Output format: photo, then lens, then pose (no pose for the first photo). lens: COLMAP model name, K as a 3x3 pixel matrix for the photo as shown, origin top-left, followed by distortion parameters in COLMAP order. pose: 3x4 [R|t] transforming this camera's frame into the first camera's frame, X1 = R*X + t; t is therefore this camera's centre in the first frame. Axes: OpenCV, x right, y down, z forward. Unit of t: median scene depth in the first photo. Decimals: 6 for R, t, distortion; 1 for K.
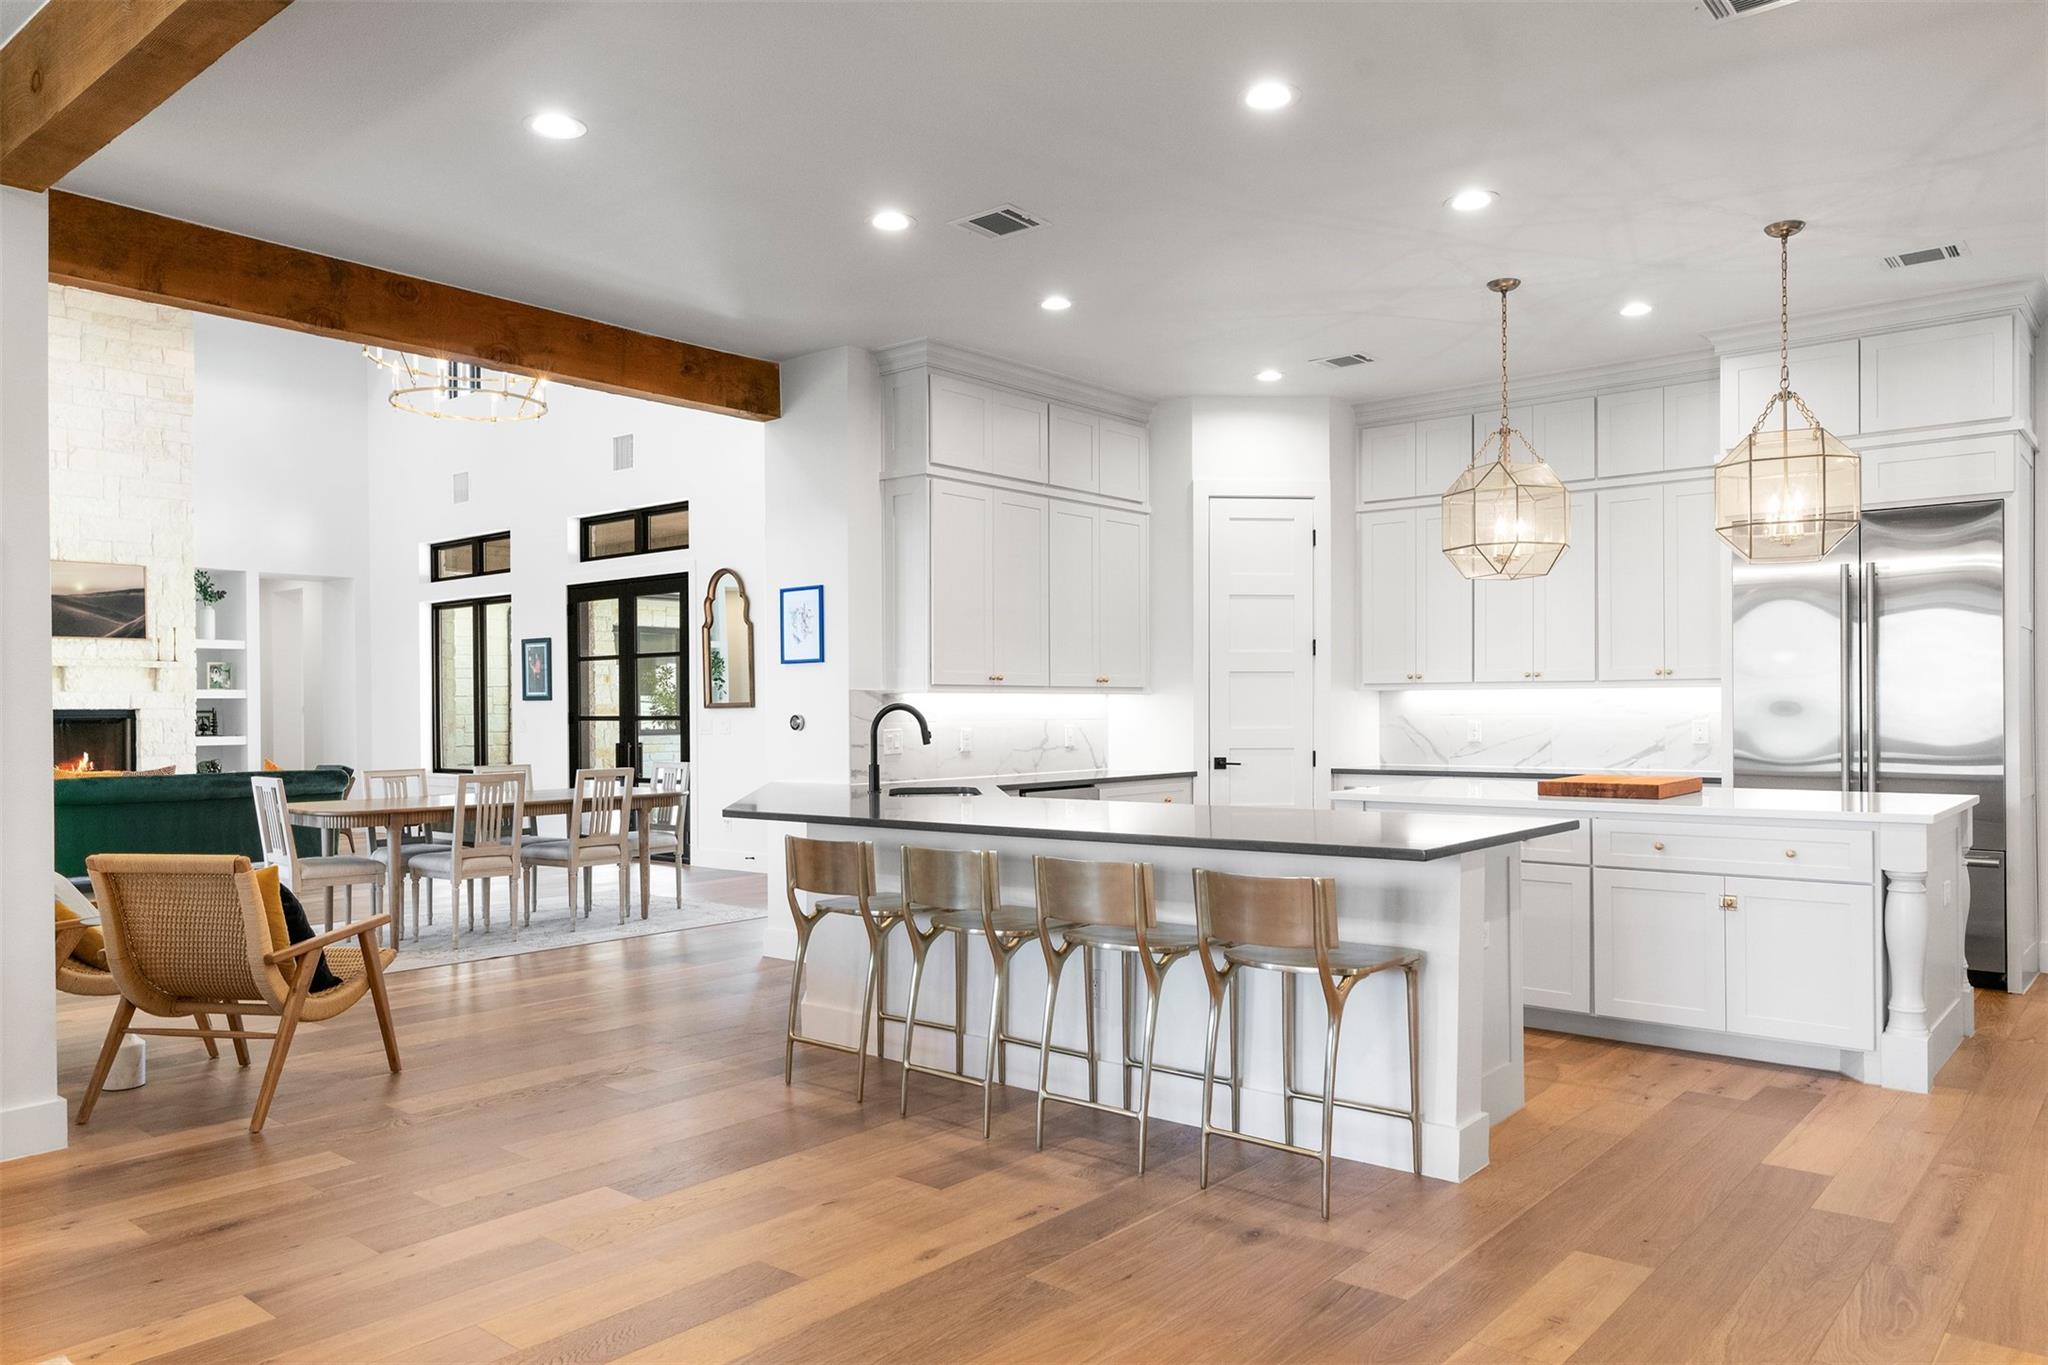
lens RADIAL K [[1408.4, 0, 1021.1], [0, 1408.4, 718.7], [0, 0, 1]] dist [0.002960, 0.002219]
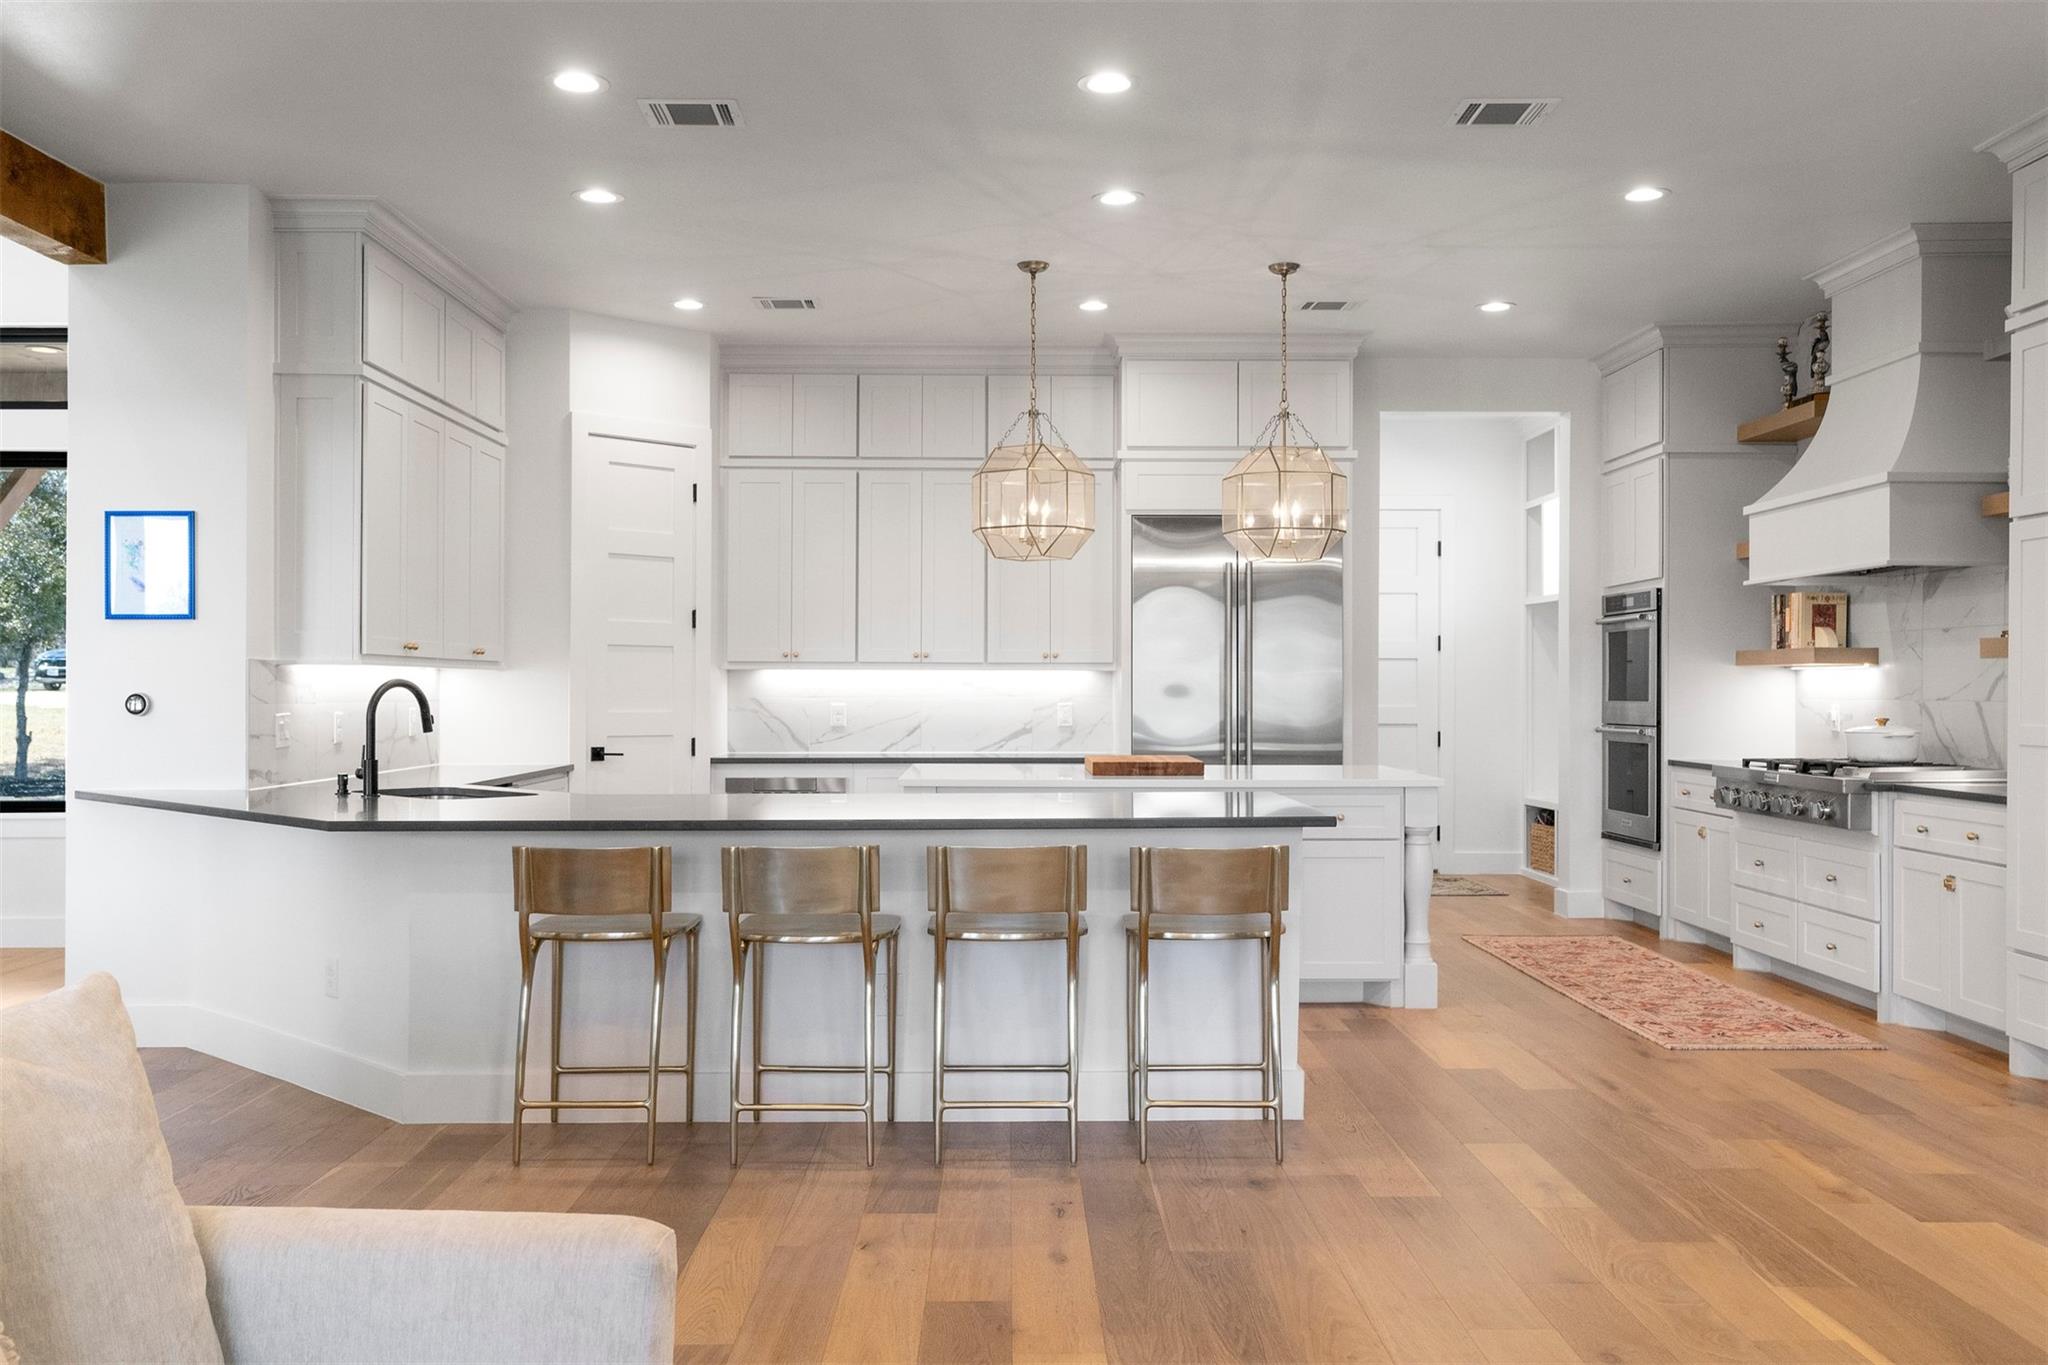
lens RADIAL K [[1768.4, 0, 1024.8], [0, 1768.4, 682.1], [0, 0, 1]] dist [0.005397, 0.020337]
pose [[0.755684, 0.008946, 0.654875, -0.439955], [-0.001010, 0.999921, -0.012494, 0.002447], [-0.654935, 0.008780, 0.755634, 0.052941]]
